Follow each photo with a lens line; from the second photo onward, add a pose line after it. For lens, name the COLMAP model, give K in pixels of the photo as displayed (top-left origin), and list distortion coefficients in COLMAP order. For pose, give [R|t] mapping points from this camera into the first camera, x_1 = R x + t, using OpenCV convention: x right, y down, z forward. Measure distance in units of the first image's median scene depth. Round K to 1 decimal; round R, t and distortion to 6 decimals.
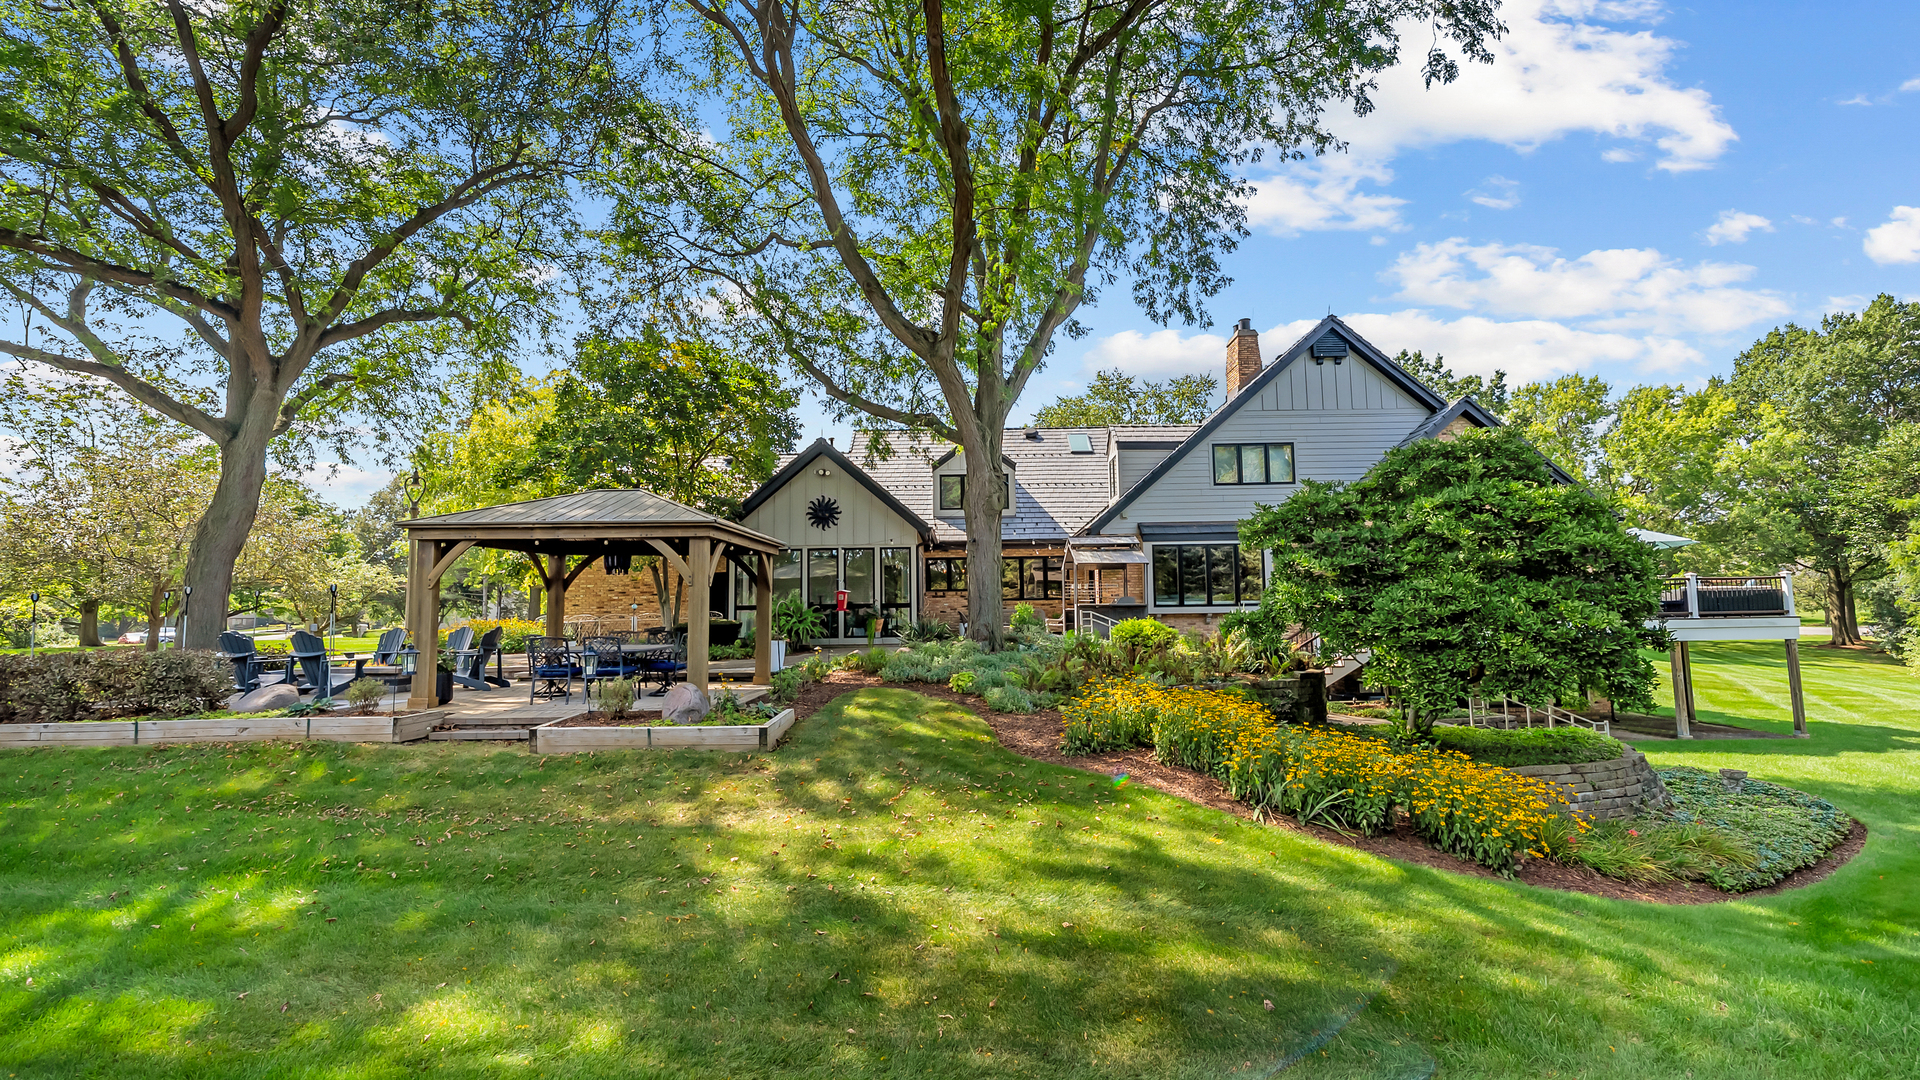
lens RADIAL K [[769.6, 0, 963.9], [0, 769.6, 552.7], [0, 0, 1]] dist [-0.000007, -0.000872]
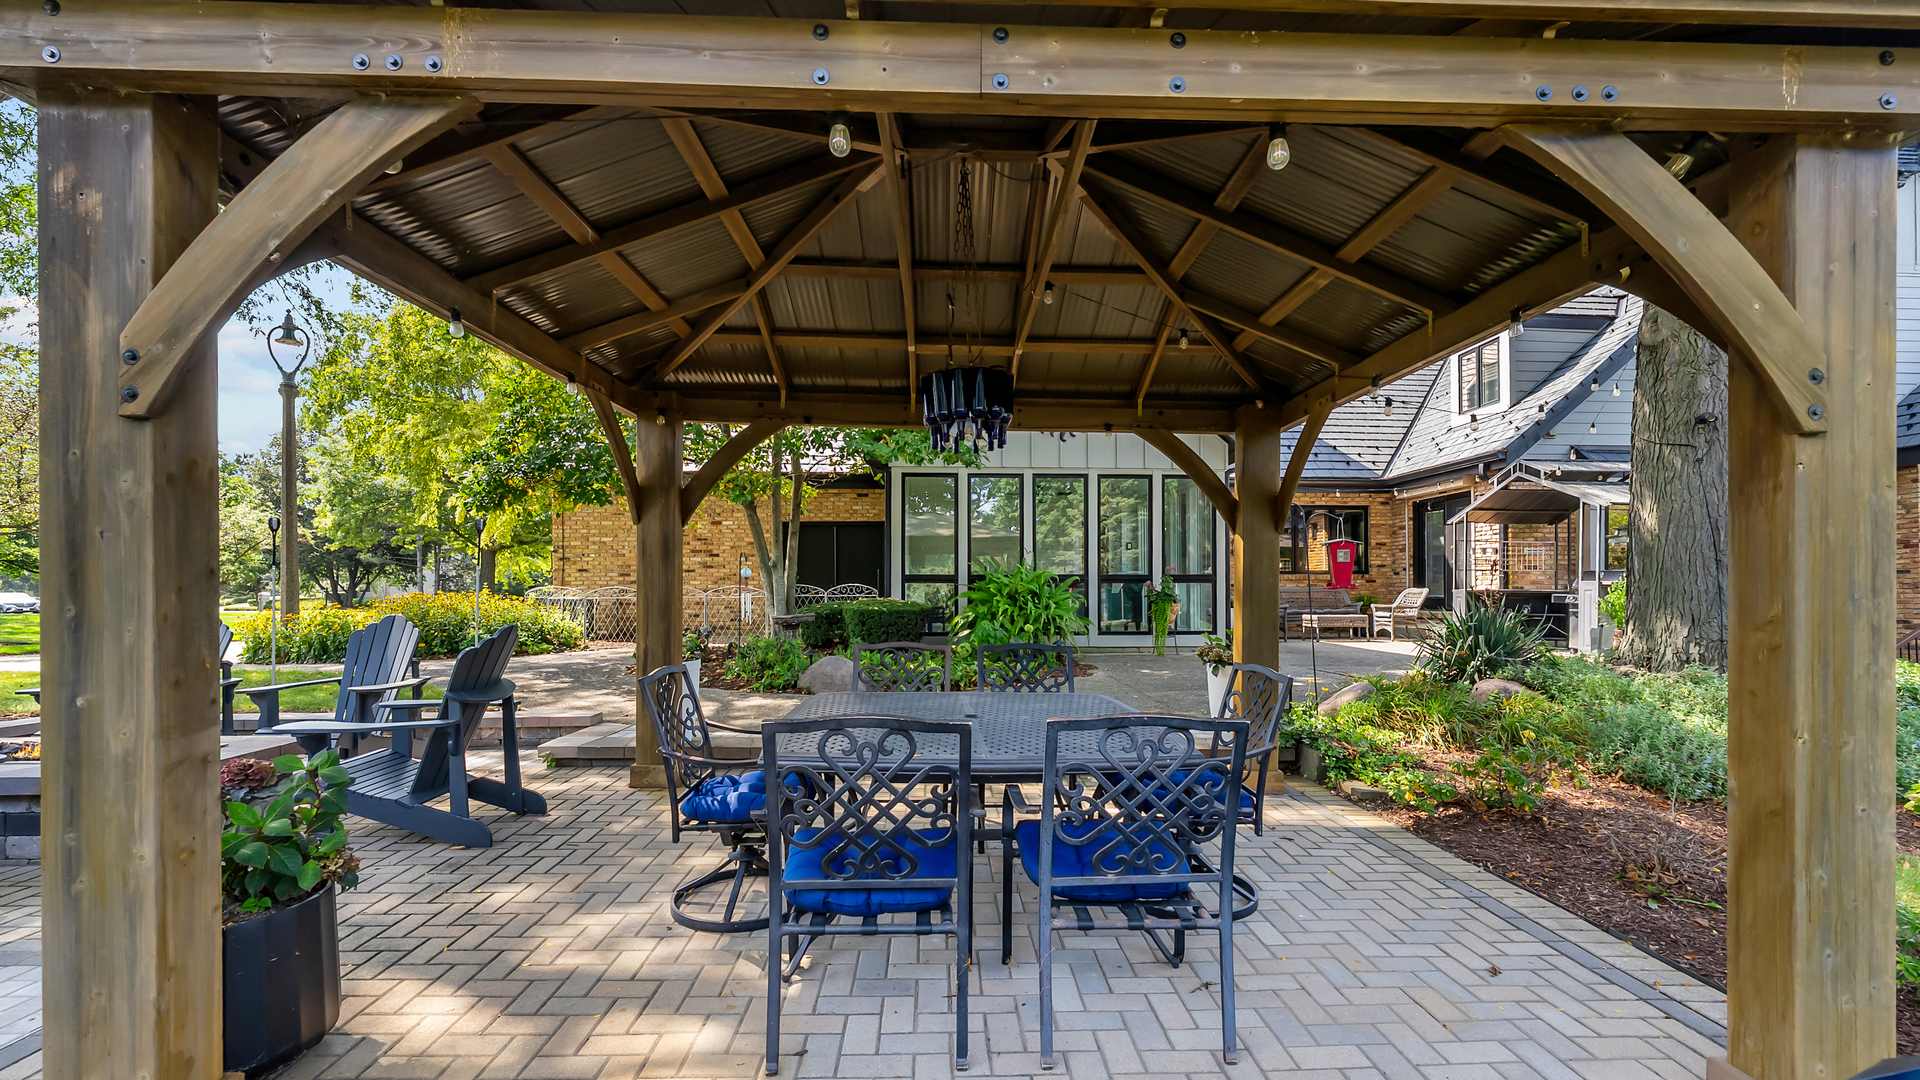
lens RADIAL K [[789.8, 0, 960.8], [0, 789.8, 594.9], [0, 0, 1]] dist [-0.000083, -0.000257]
pose [[0.998760, 0.014641, 0.047576, -0.182898], [-0.018674, 0.996167, 0.085455, 0.022210], [-0.046142, -0.086238, 0.995205, 0.283071]]
